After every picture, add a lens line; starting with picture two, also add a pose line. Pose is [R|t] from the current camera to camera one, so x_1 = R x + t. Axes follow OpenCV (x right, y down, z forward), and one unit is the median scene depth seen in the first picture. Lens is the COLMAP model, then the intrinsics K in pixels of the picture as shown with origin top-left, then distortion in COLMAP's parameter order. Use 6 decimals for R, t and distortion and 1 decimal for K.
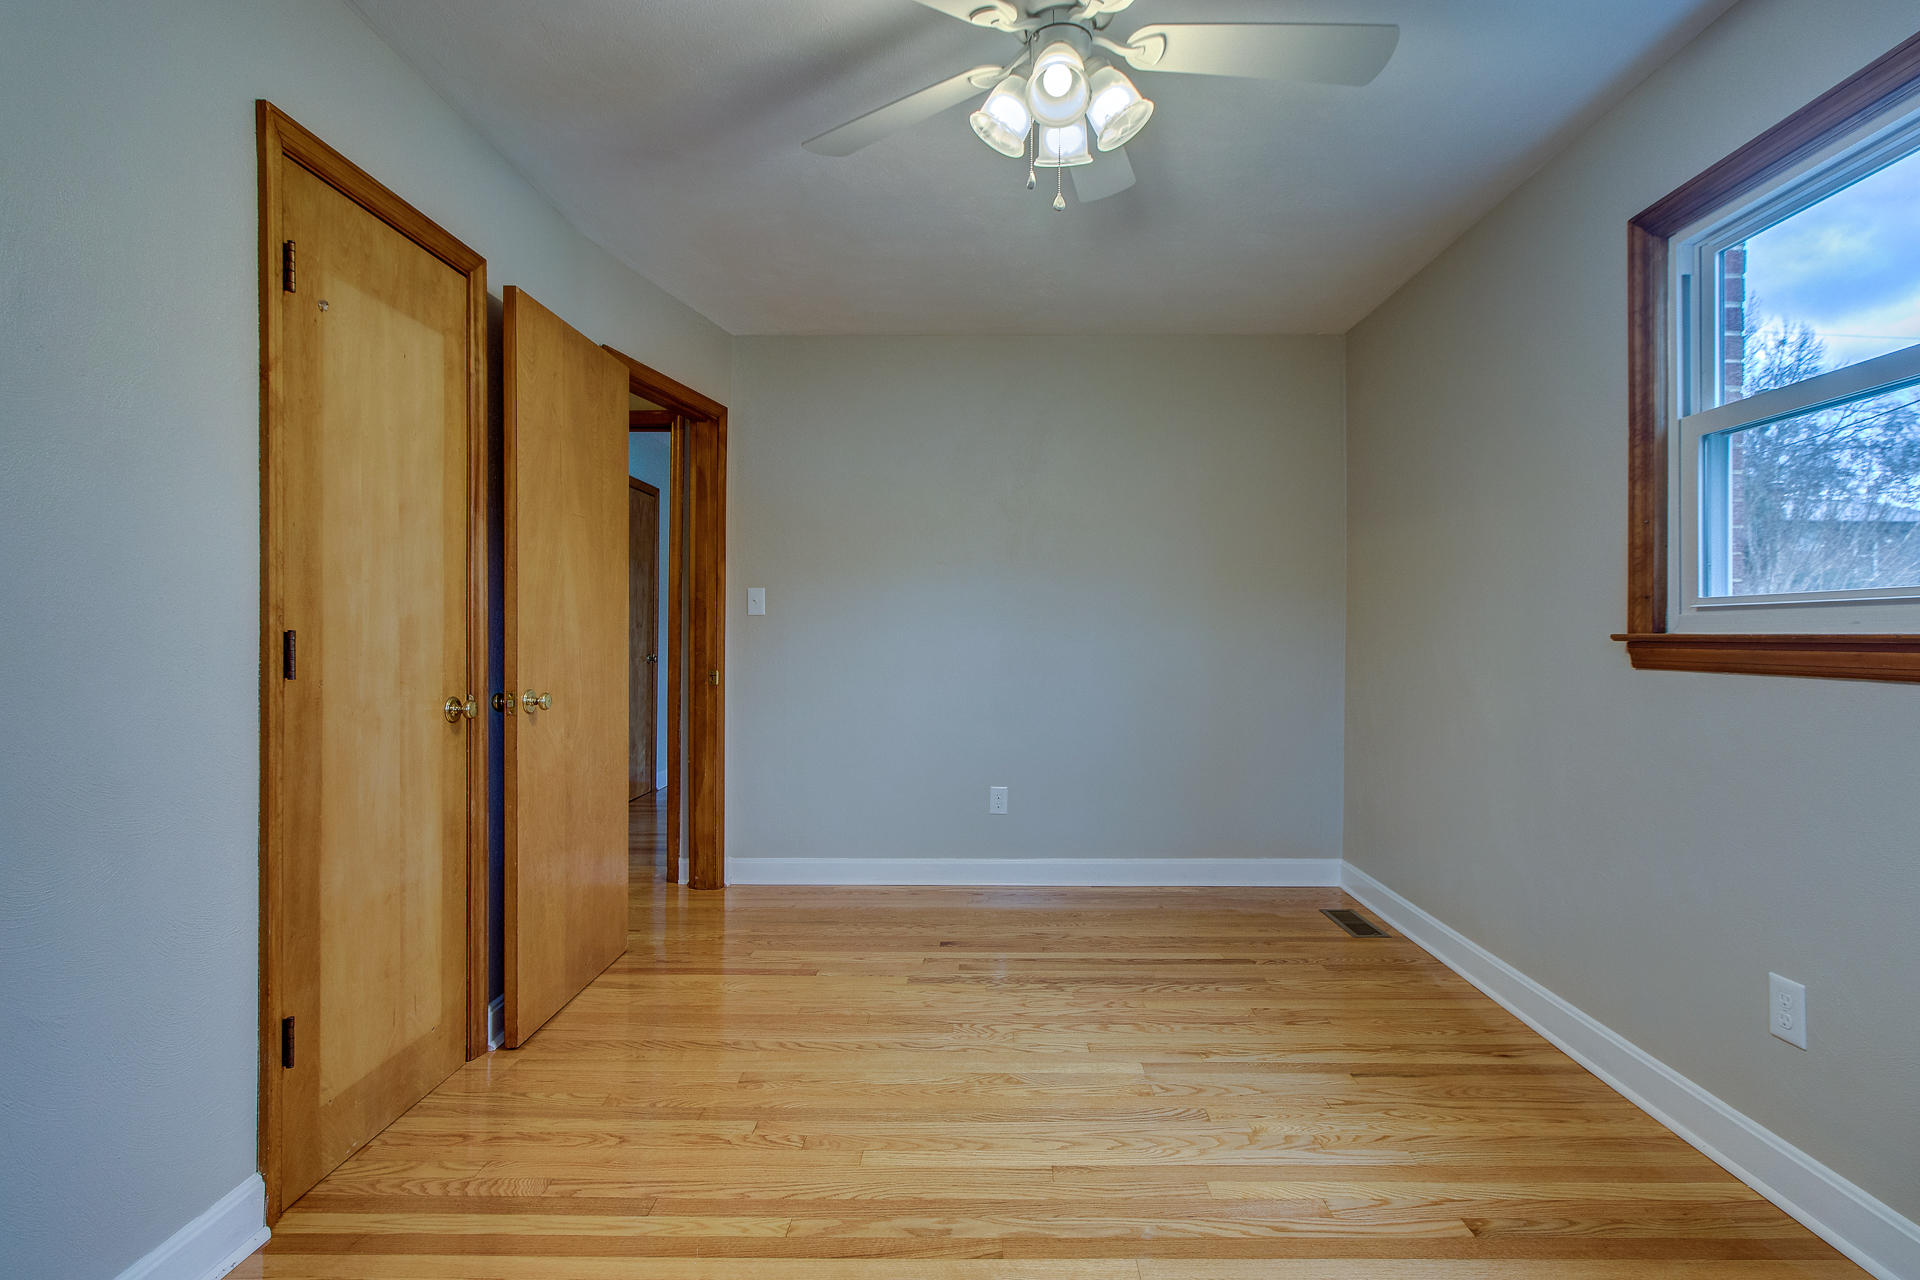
lens RADIAL K [[877.1, 0, 986.0], [0, 877.1, 631.3], [0, 0, 1]] dist [0.000723, -0.000019]
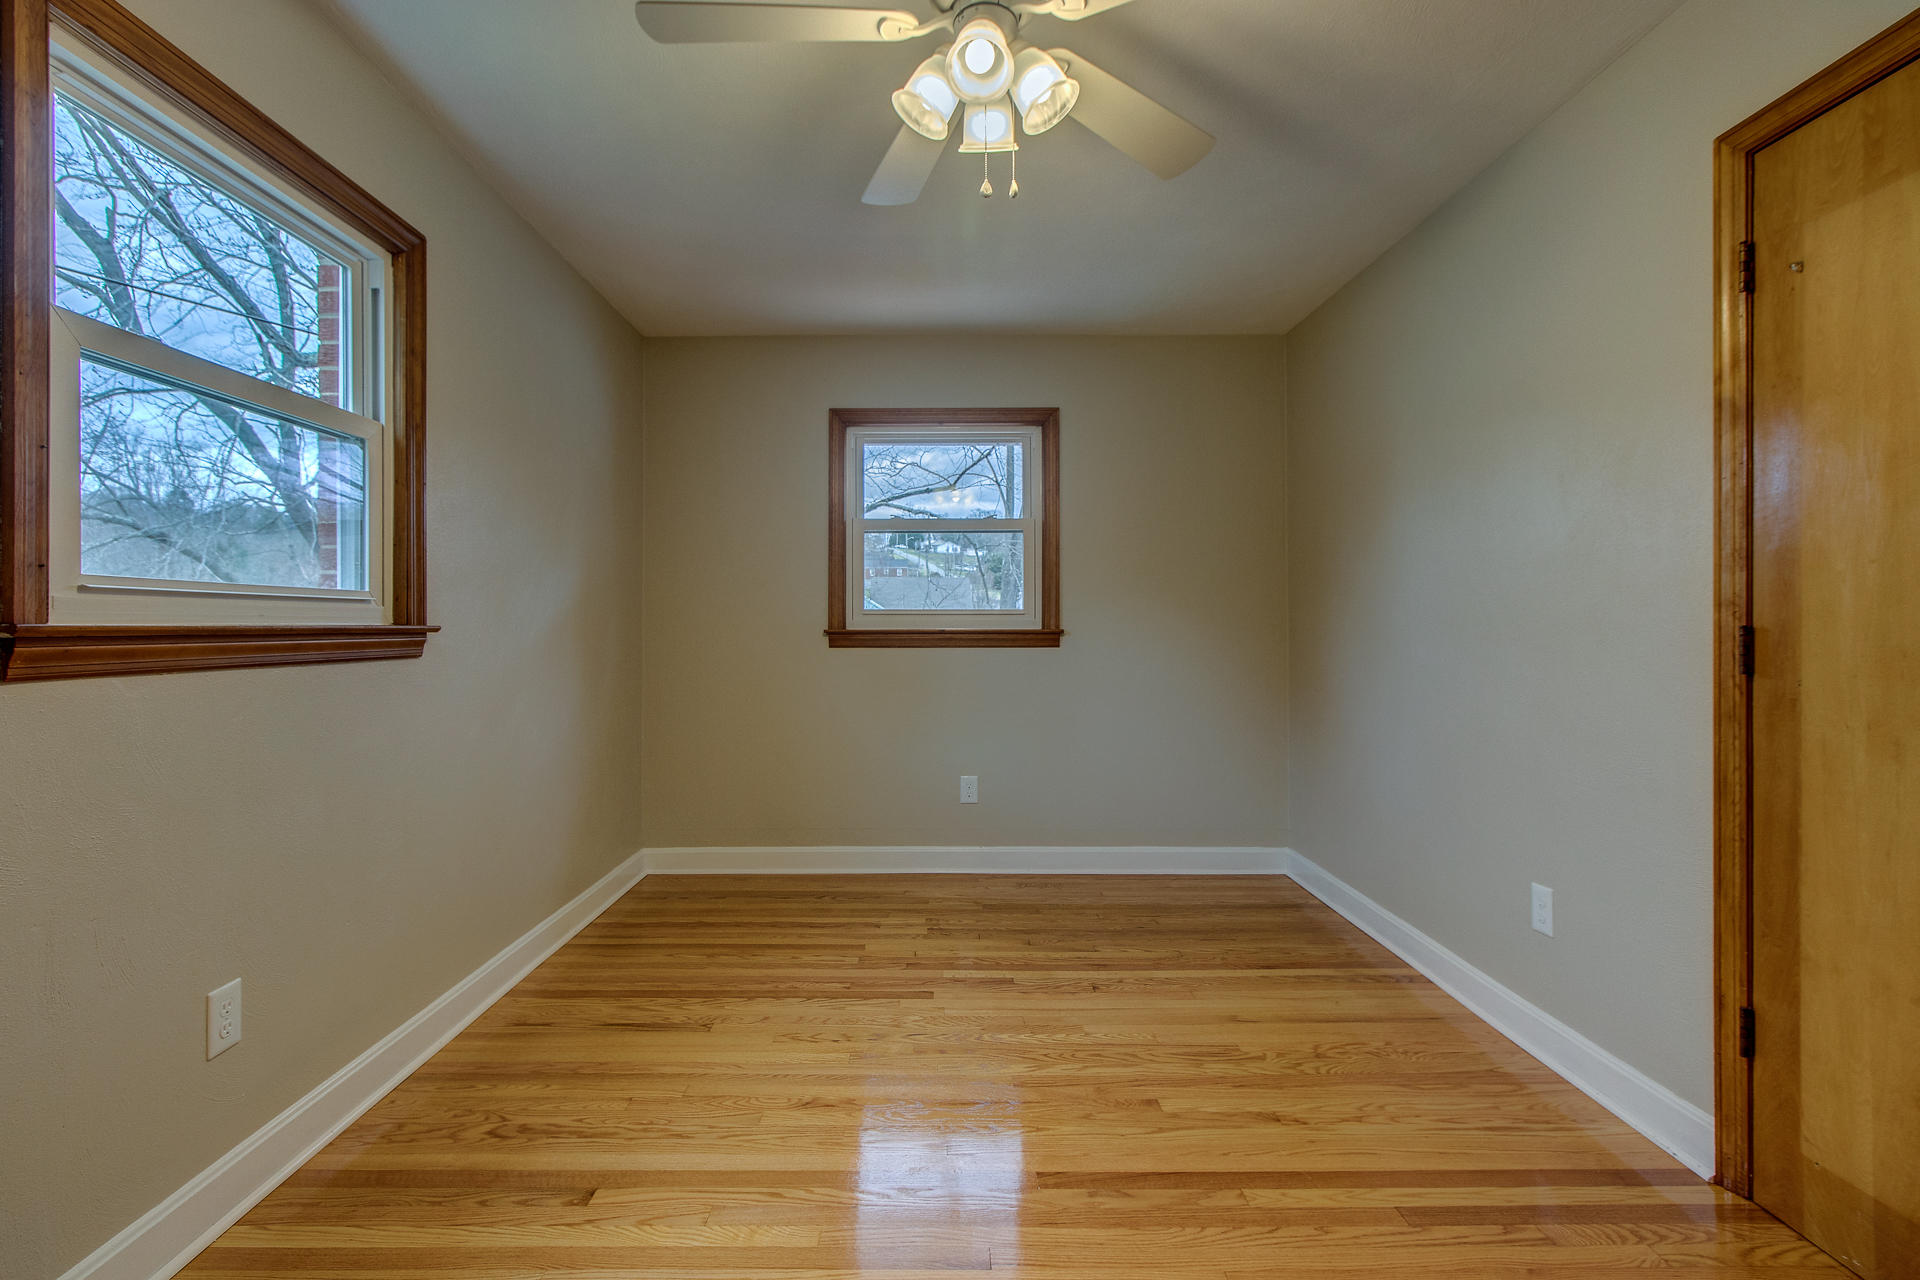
lens RADIAL K [[885.0, 0, 938.8], [0, 885.0, 632.4], [0, 0, 1]] dist [0.001783, -0.000201]
pose [[-0.999995, -0.002918, 0.001015, 0.134437], [-0.002925, 0.999974, -0.006517, 0.015448], [-0.000996, -0.006520, -0.999978, 1.978305]]
